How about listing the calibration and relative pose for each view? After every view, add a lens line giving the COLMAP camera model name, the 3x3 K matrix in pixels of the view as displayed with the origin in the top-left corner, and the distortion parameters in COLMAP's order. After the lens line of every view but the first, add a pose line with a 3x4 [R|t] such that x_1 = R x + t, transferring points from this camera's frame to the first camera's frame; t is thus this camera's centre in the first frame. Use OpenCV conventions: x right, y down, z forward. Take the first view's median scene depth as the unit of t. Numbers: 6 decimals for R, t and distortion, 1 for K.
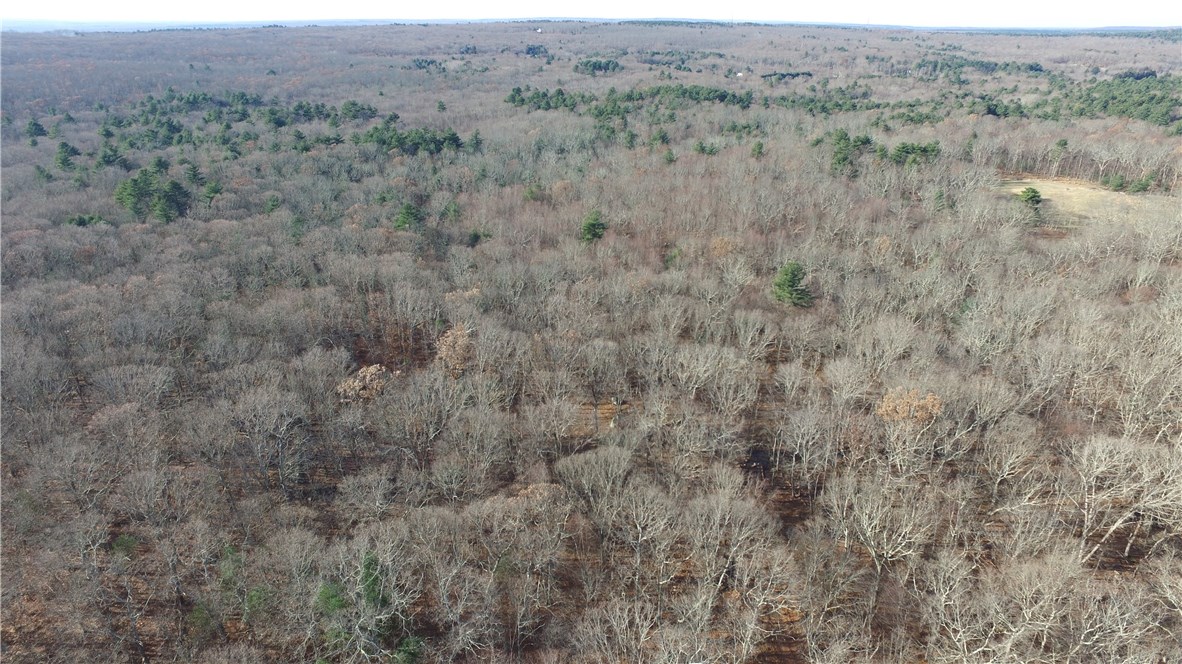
lens RADIAL K [[692.8, 0, 589.1], [0, 692.8, 331.3], [0, 0, 1]] dist [-0.121478, 0.087432]
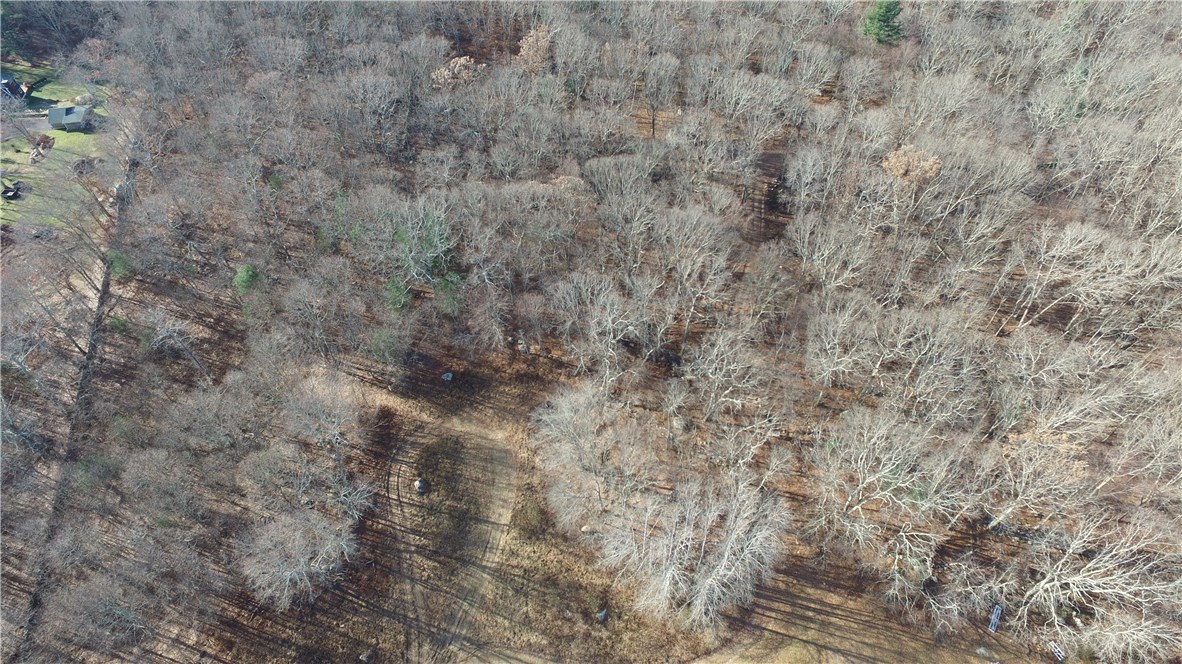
lens RADIAL K [[691.0, 0, 587.0], [0, 691.0, 332.2], [0, 0, 1]] dist [-0.120377, 0.085051]
pose [[0.966228, 0.194423, -0.169125, 0.208282], [-0.101244, 0.889958, 0.444662, -0.079228], [0.236967, -0.412522, 0.879587, -0.194347]]
